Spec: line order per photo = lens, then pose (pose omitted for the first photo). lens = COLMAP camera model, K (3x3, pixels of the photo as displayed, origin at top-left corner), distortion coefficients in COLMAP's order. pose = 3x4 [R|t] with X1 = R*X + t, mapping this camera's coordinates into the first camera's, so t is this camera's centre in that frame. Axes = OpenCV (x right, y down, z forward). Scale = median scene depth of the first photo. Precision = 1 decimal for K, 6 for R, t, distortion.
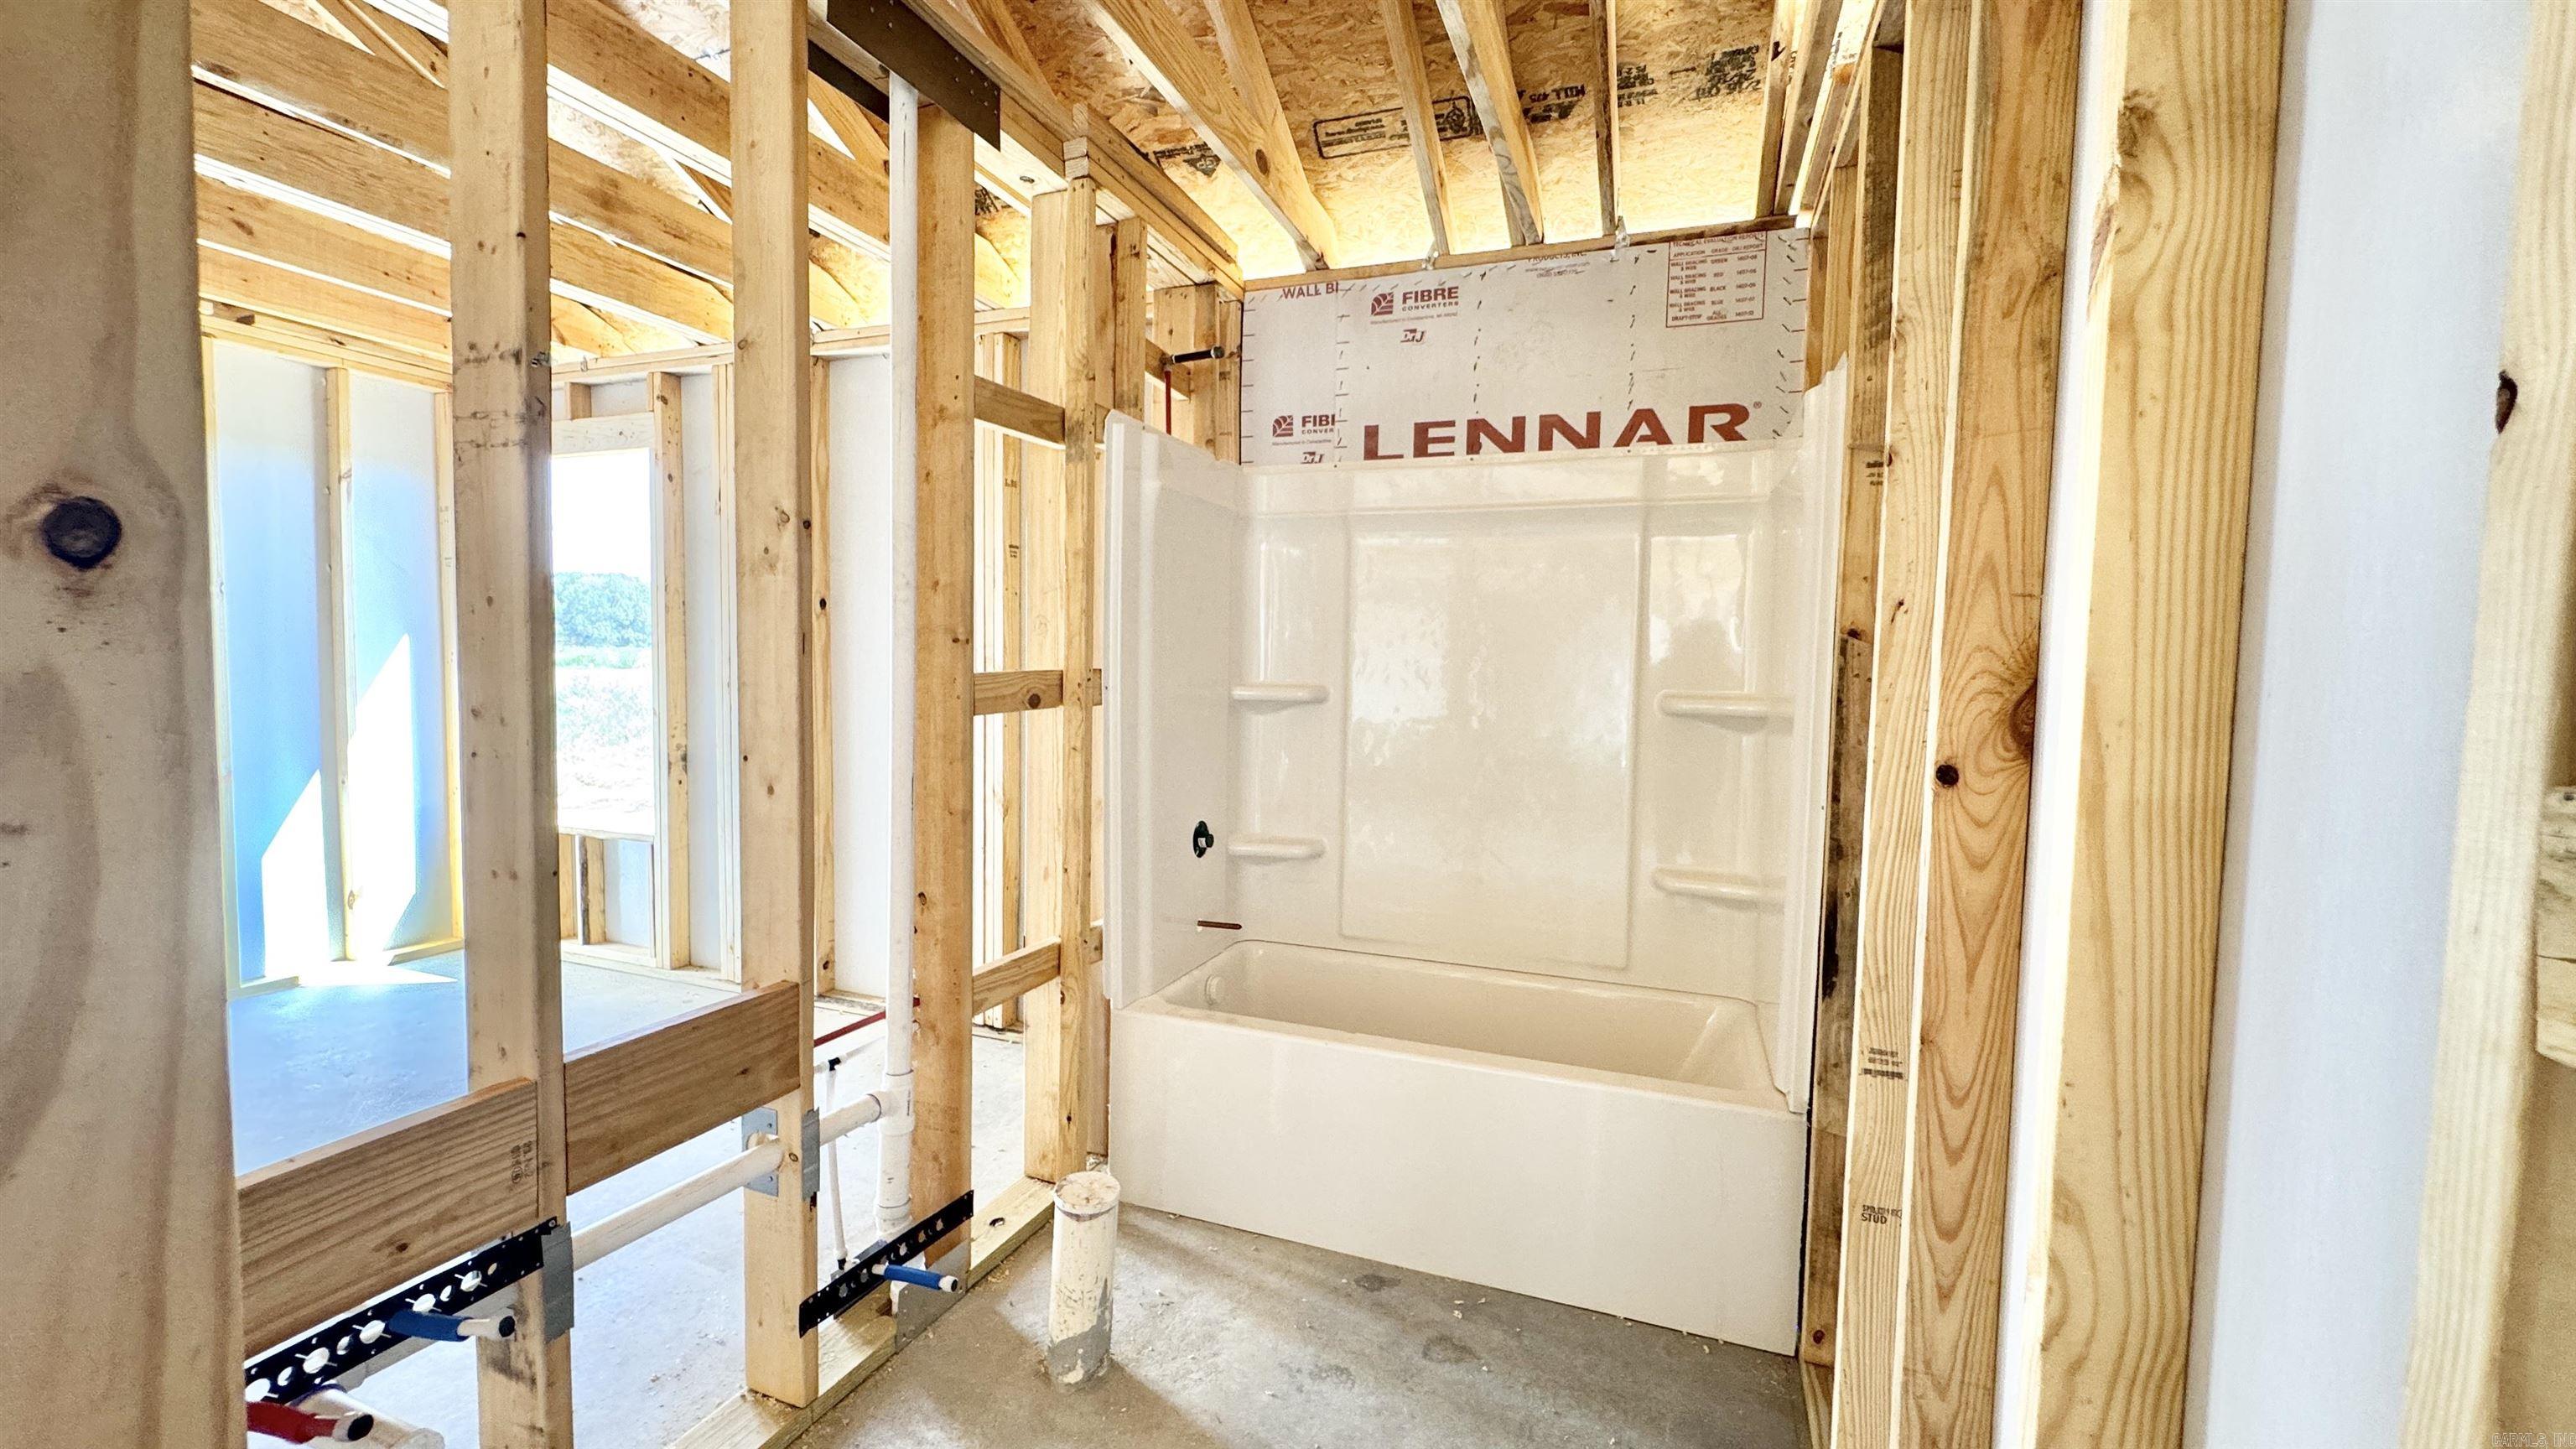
lens RADIAL K [[1033.2, 0, 1288.0], [0, 1033.2, 724.5], [0, 0, 1]] dist [-0.000151, 0.000011]
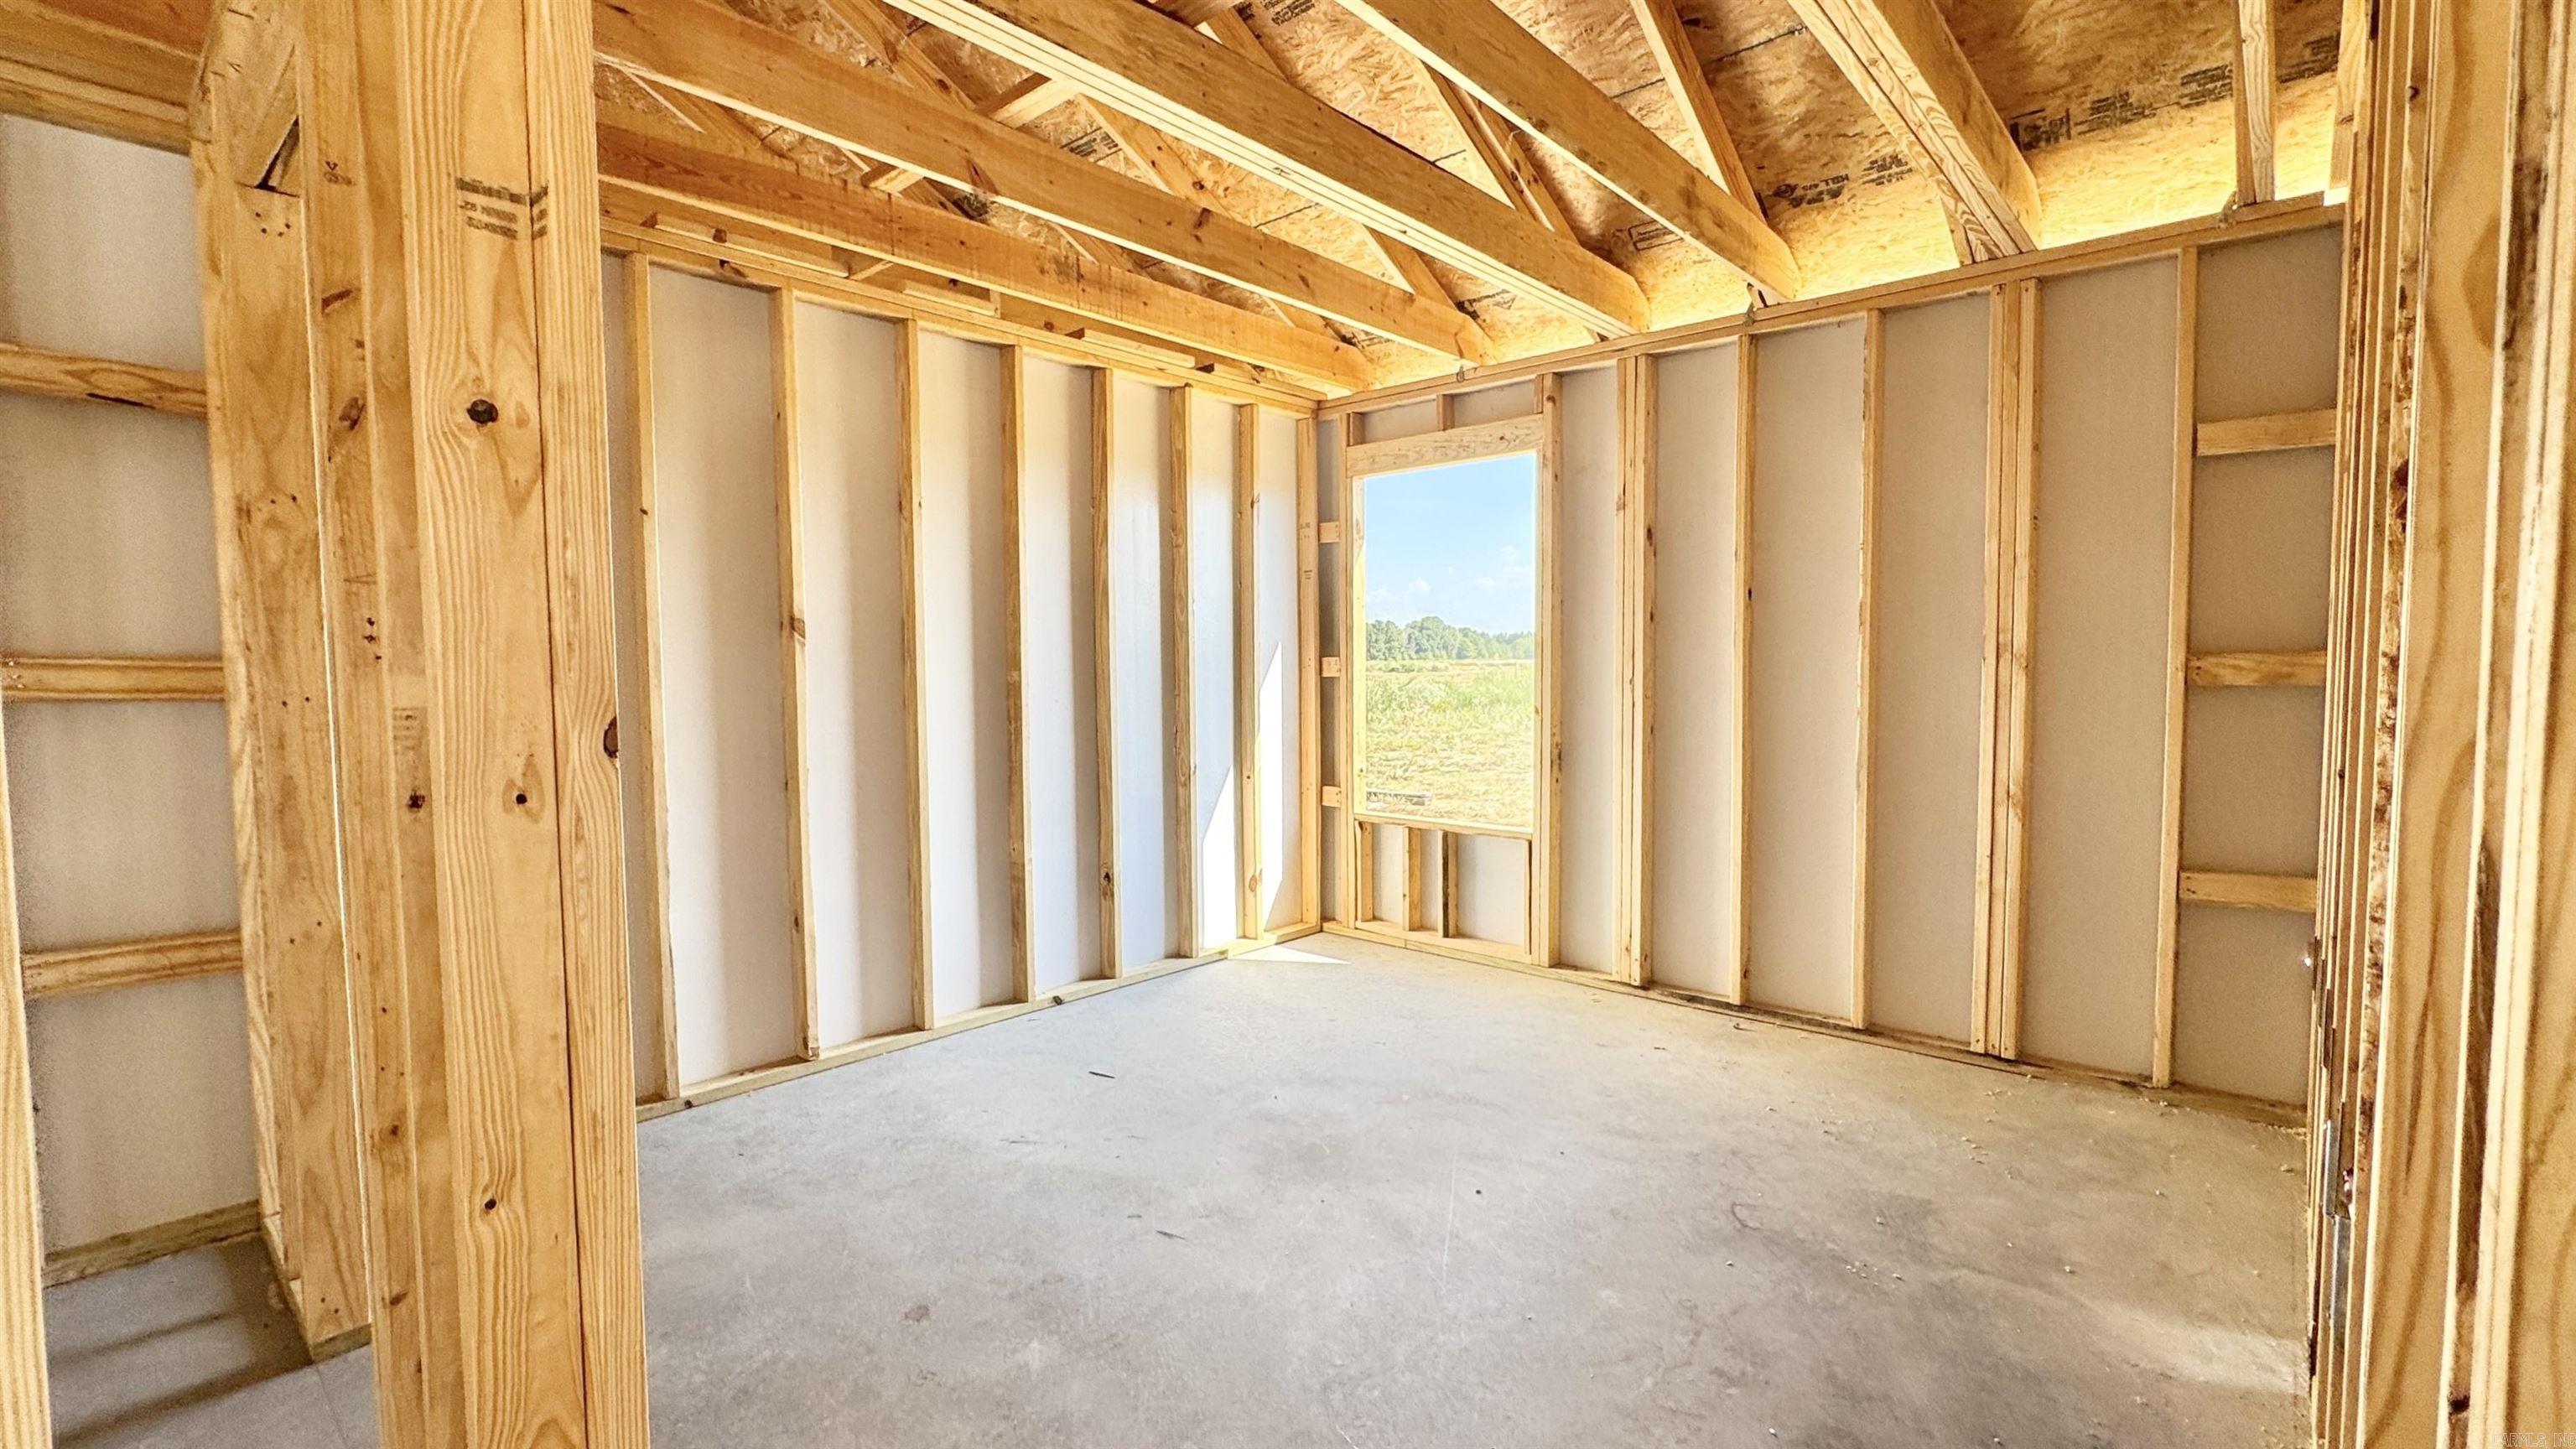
lens RADIAL K [[1124.9, 0, 1288.0], [0, 1124.9, 724.5], [0, 0, 1]] dist [-0.000700, -0.000036]
pose [[0.933685, -0.006830, -0.358029, -0.453362], [0.005315, 0.999972, -0.005217, 0.006626], [0.358055, 0.002968, 0.933696, -0.114985]]
